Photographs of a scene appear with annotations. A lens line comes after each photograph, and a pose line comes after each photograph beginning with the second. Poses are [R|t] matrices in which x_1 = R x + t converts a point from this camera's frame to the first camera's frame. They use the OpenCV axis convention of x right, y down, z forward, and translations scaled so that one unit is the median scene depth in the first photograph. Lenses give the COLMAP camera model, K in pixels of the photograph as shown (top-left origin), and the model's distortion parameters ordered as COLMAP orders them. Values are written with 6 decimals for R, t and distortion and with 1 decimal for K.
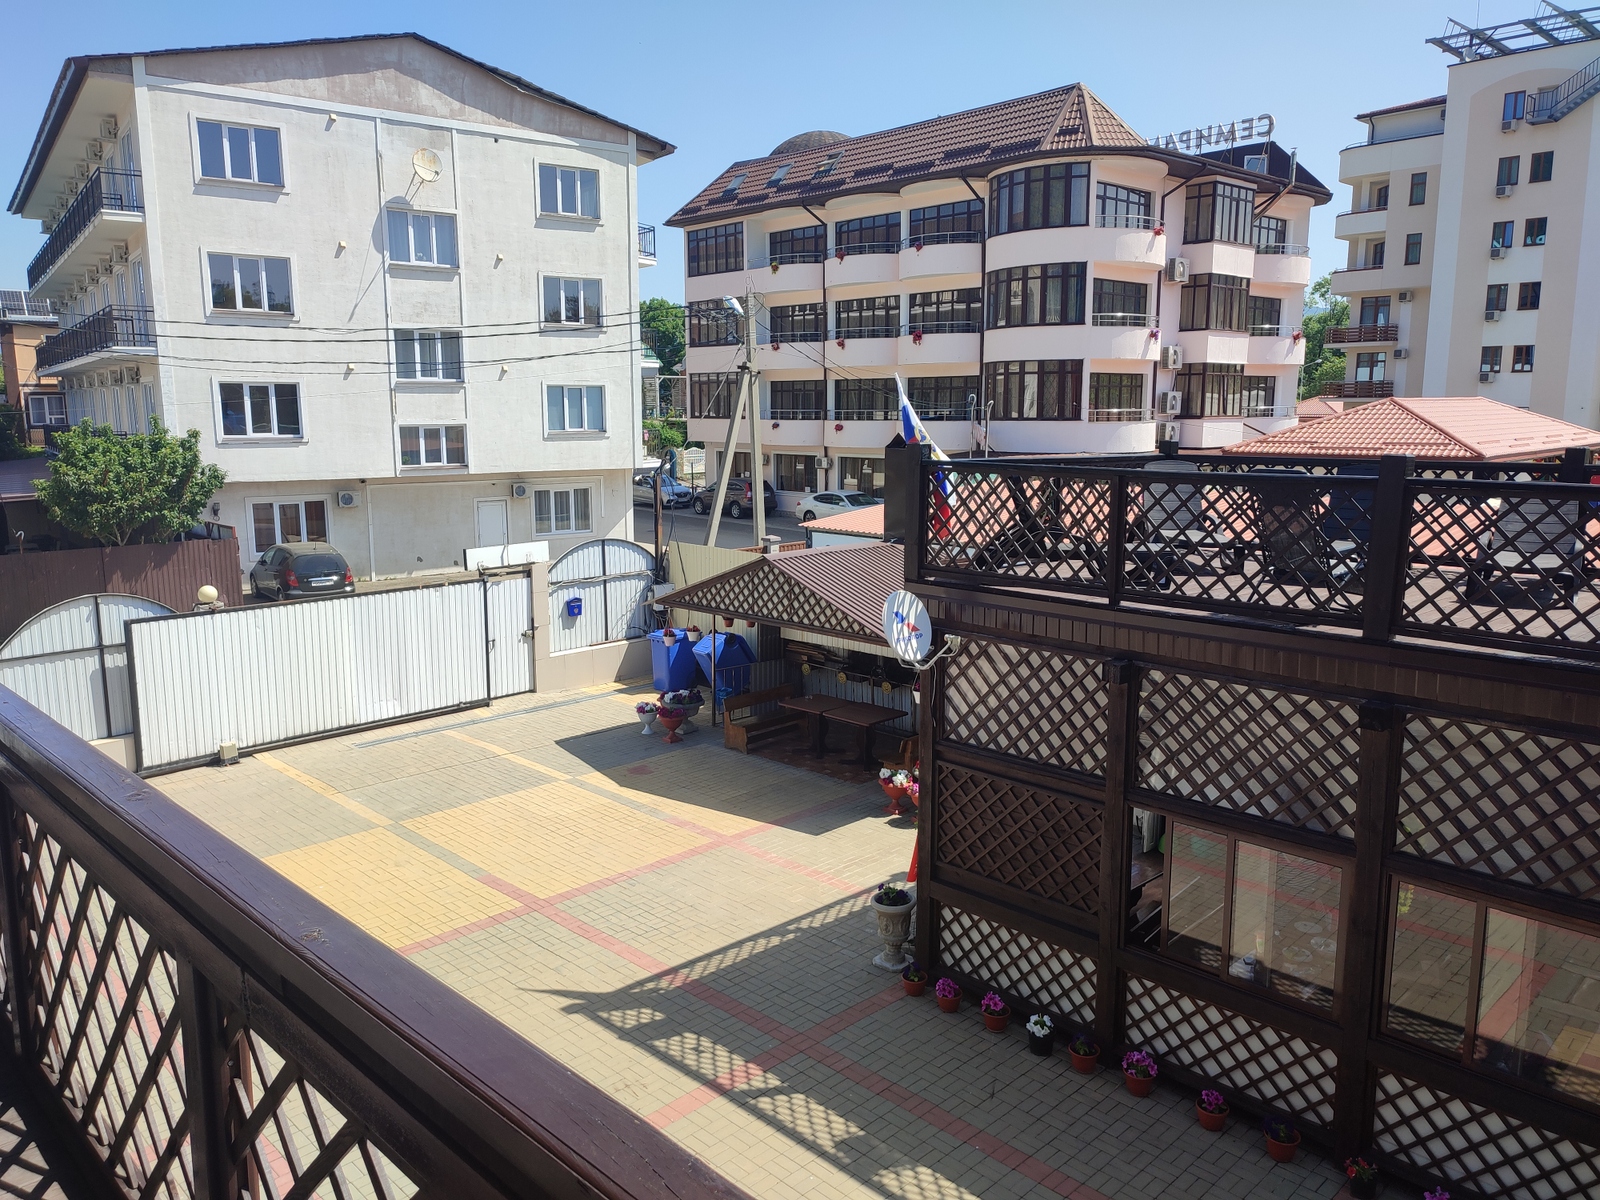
lens RADIAL K [[1175.9, 0, 804.6], [0, 1175.9, 593.0], [0, 0, 1]] dist [0.031911, -0.025542]
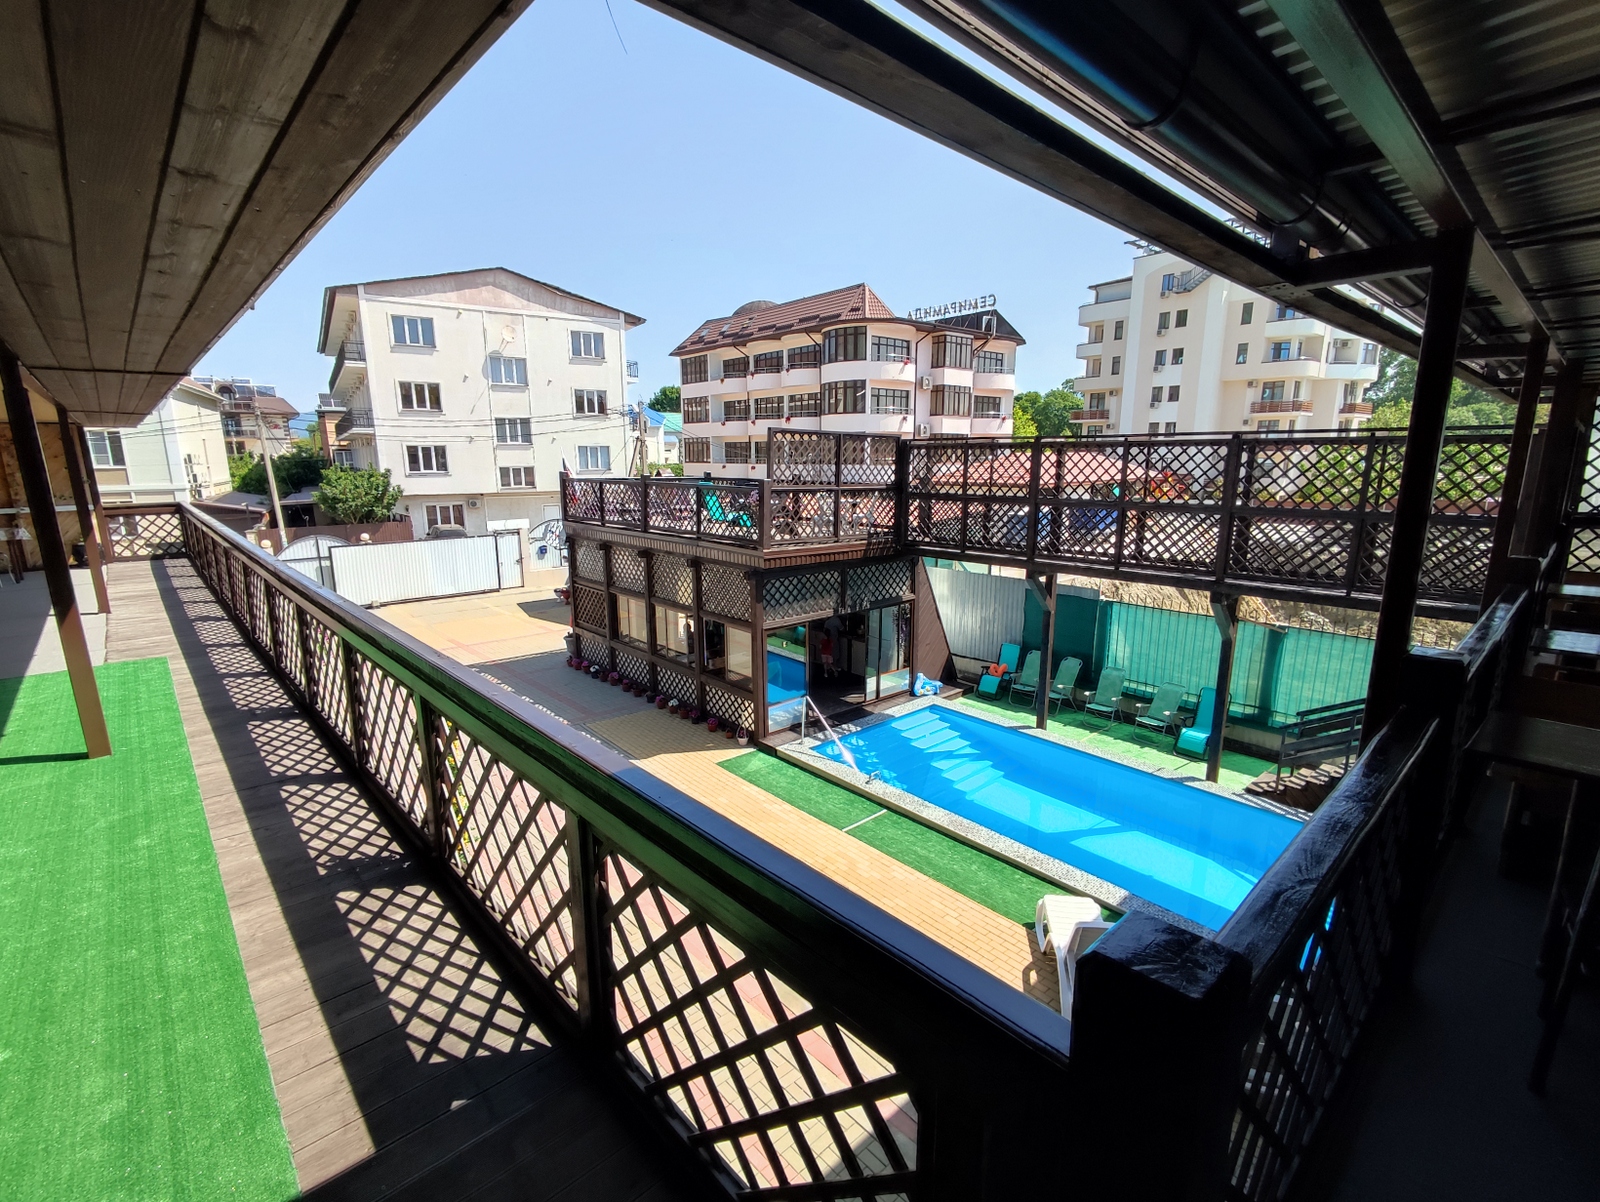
lens RADIAL K [[731.7, 0, 803.6], [0, 731.7, 614.6], [0, 0, 1]] dist [-0.003347, 0.000463]
pose [[0.999273, 0.008885, -0.037077, 0.213172], [-0.006751, 0.998335, 0.057291, 0.032250], [0.037524, -0.056999, 0.997669, -0.219253]]
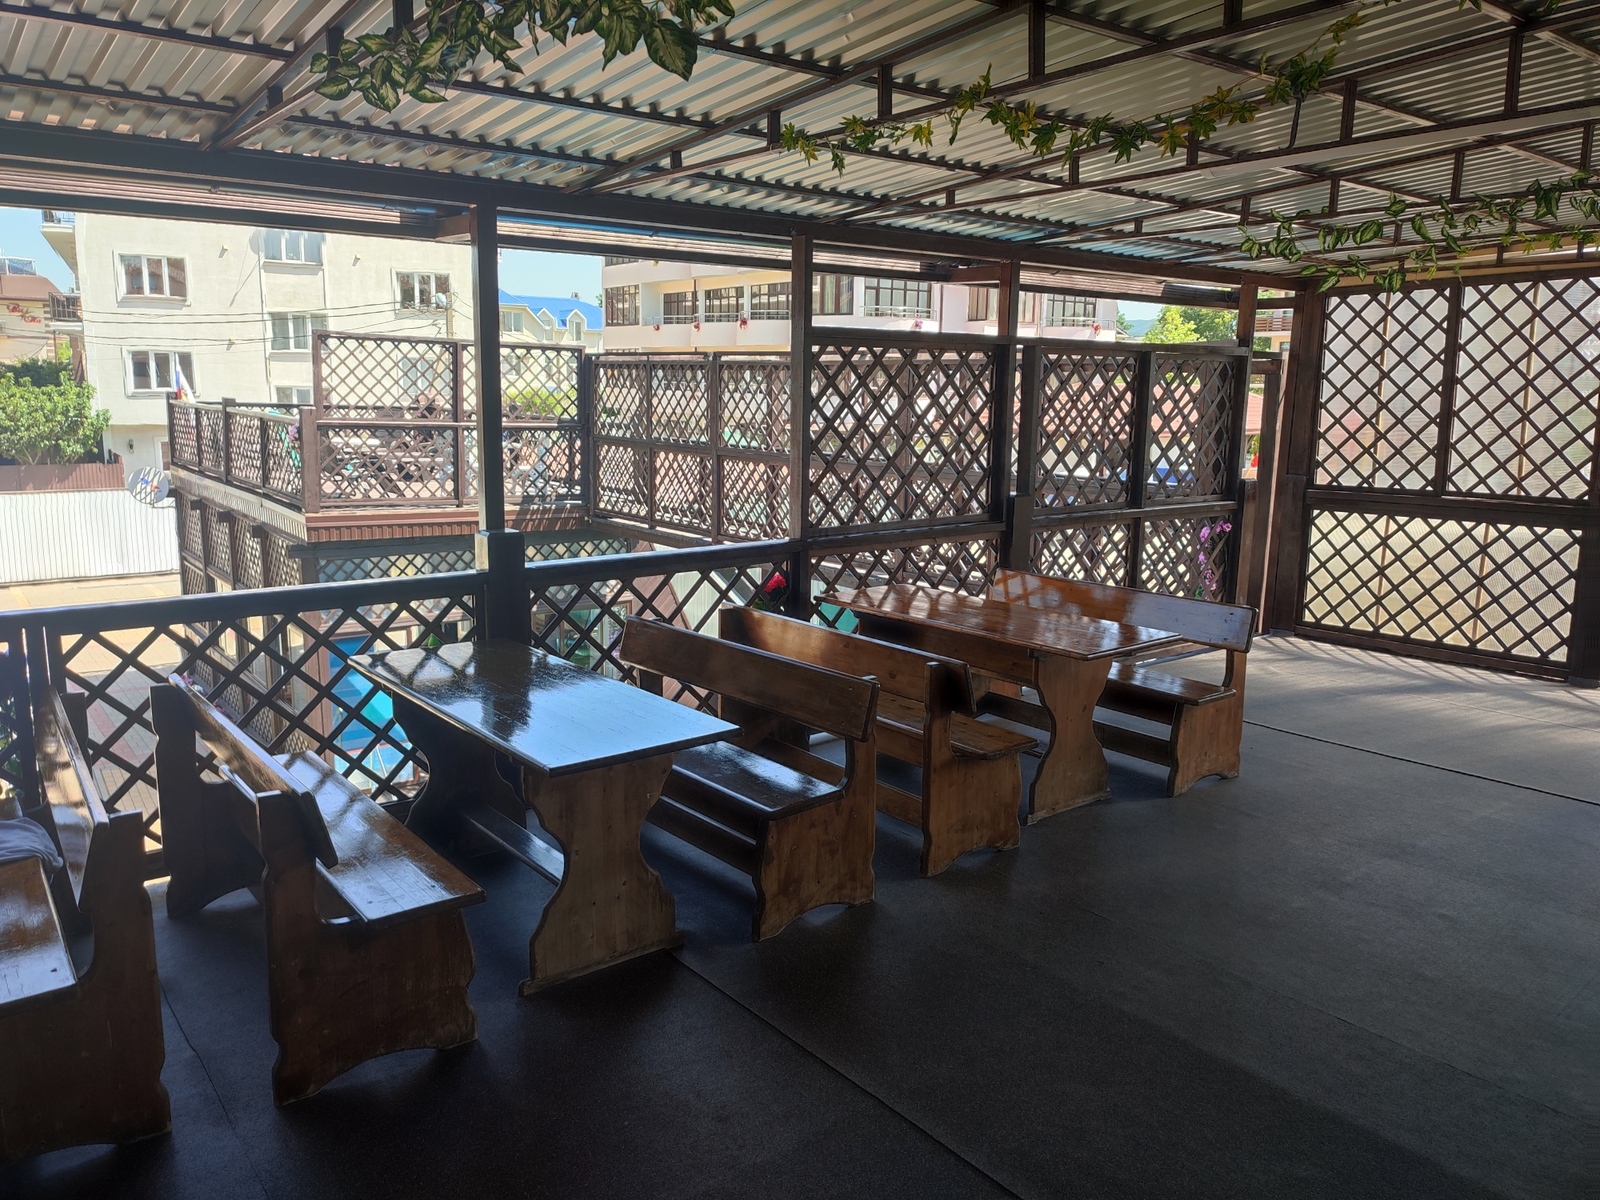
lens RADIAL K [[1175.9, 0, 791.3], [0, 1175.9, 599.7], [0, 0, 1]] dist [0.031911, -0.025542]
pose [[0.989871, 0.047434, -0.133811, 0.402548], [-0.043931, 0.998613, 0.029009, 0.031112], [0.135001, -0.022837, 0.990582, -0.222815]]
